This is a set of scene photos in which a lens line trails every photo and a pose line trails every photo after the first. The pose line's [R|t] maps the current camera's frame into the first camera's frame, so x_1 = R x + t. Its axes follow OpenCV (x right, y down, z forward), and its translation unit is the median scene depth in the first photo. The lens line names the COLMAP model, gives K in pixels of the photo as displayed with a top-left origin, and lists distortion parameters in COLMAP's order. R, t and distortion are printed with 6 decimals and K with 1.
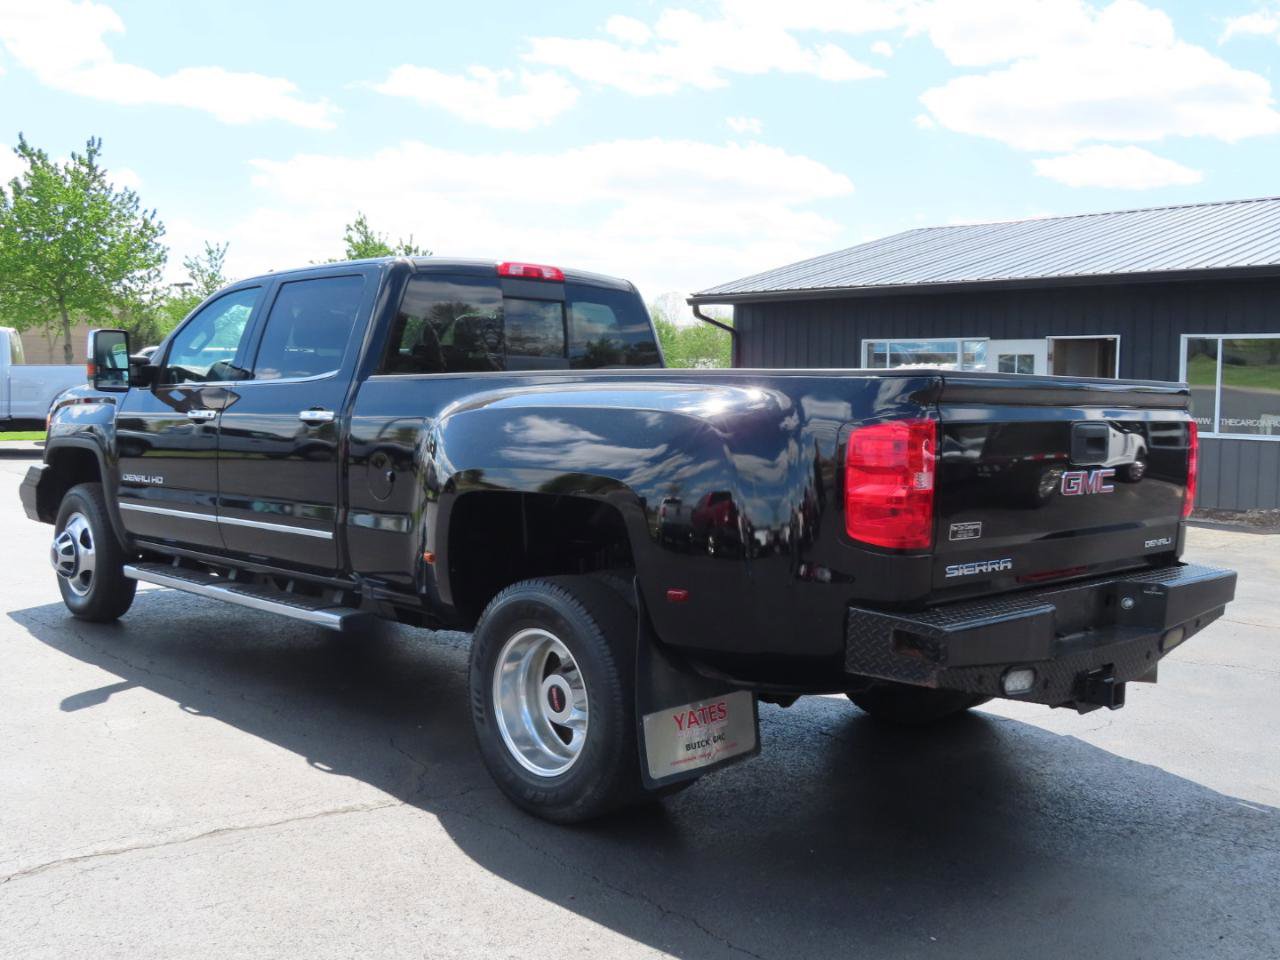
lens RADIAL K [[1322.8, 0, 659.1], [0, 1322.8, 517.0], [0, 0, 1]] dist [-0.038801, 0.000000]
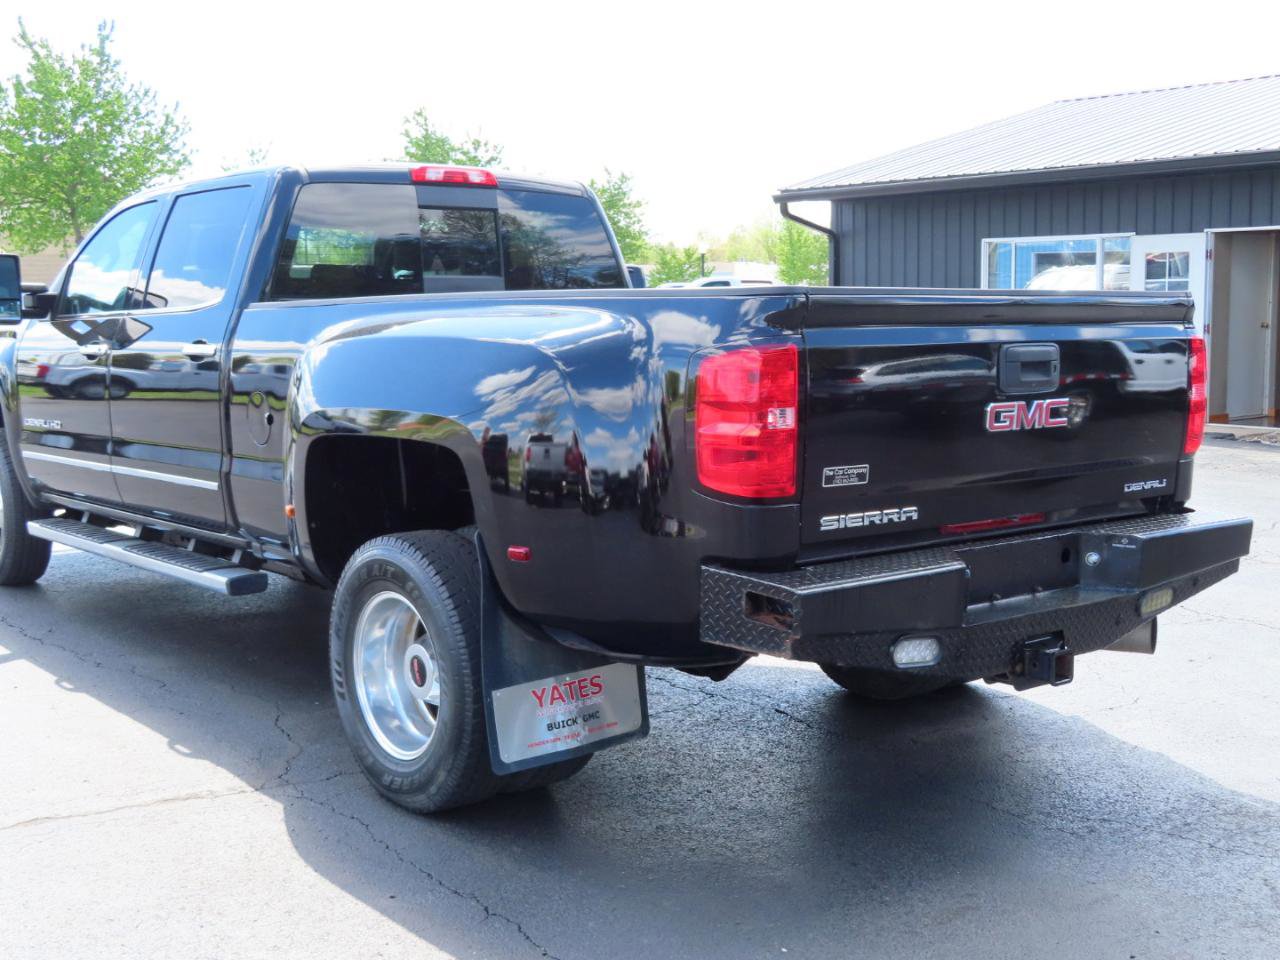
lens RADIAL K [[1585.1, 0, 760.2], [0, 1585.1, 514.9], [0, 0, 1]] dist [0.011097, 0.000000]
pose [[0.995674, -0.008926, -0.092482, 0.239450], [0.012504, 0.999192, 0.038187, -0.003384], [0.092066, -0.039178, 0.994982, -0.020331]]
